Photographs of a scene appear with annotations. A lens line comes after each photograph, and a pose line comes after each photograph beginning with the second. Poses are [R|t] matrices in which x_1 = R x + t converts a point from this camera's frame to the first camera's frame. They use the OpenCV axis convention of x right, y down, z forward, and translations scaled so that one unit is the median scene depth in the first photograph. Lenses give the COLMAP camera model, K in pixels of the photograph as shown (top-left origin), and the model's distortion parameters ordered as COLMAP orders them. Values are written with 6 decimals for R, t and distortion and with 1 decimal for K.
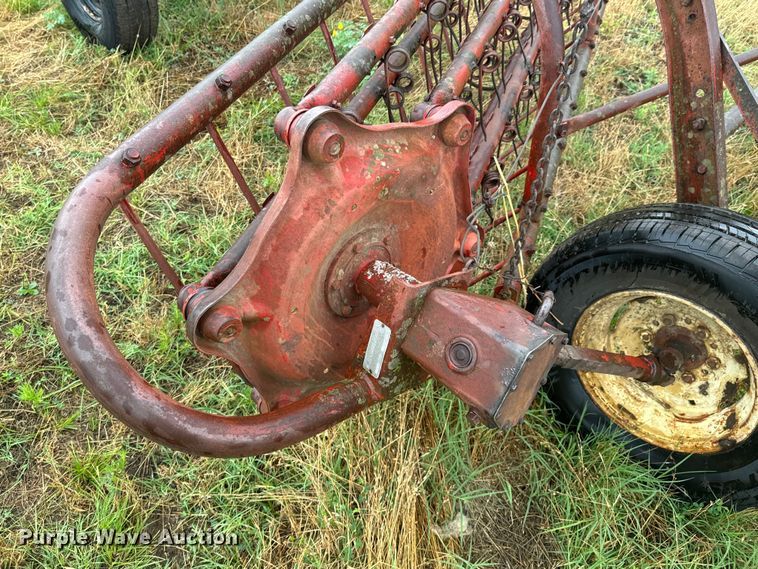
lens RADIAL K [[561.2, 0, 376.4], [0, 561.2, 281.6], [0, 0, 1]] dist [-0.015721, -0.014831]
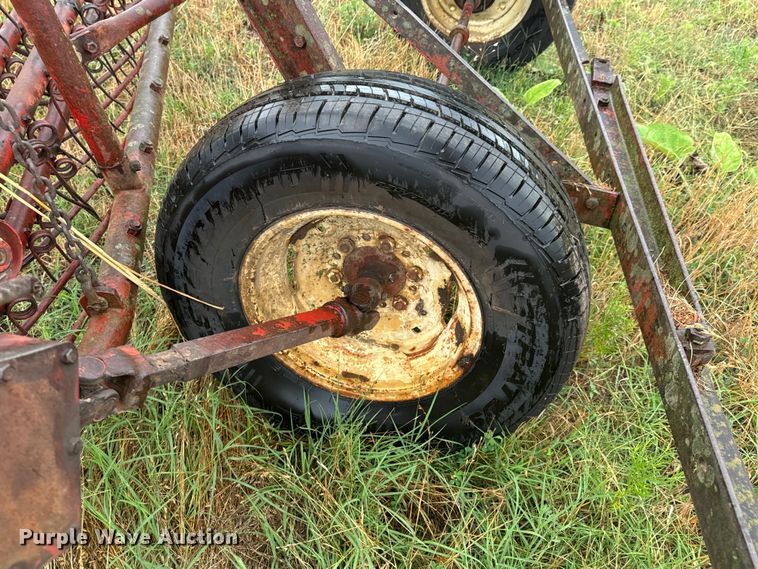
lens RADIAL K [[561.2, 0, 382.1], [0, 561.2, 283.0], [0, 0, 1]] dist [-0.015721, -0.014831]
pose [[0.835375, -0.401089, 0.375867, 0.267652], [0.401942, 0.912160, 0.080043, 0.076767], [-0.374956, 0.084211, 0.923210, 0.292519]]
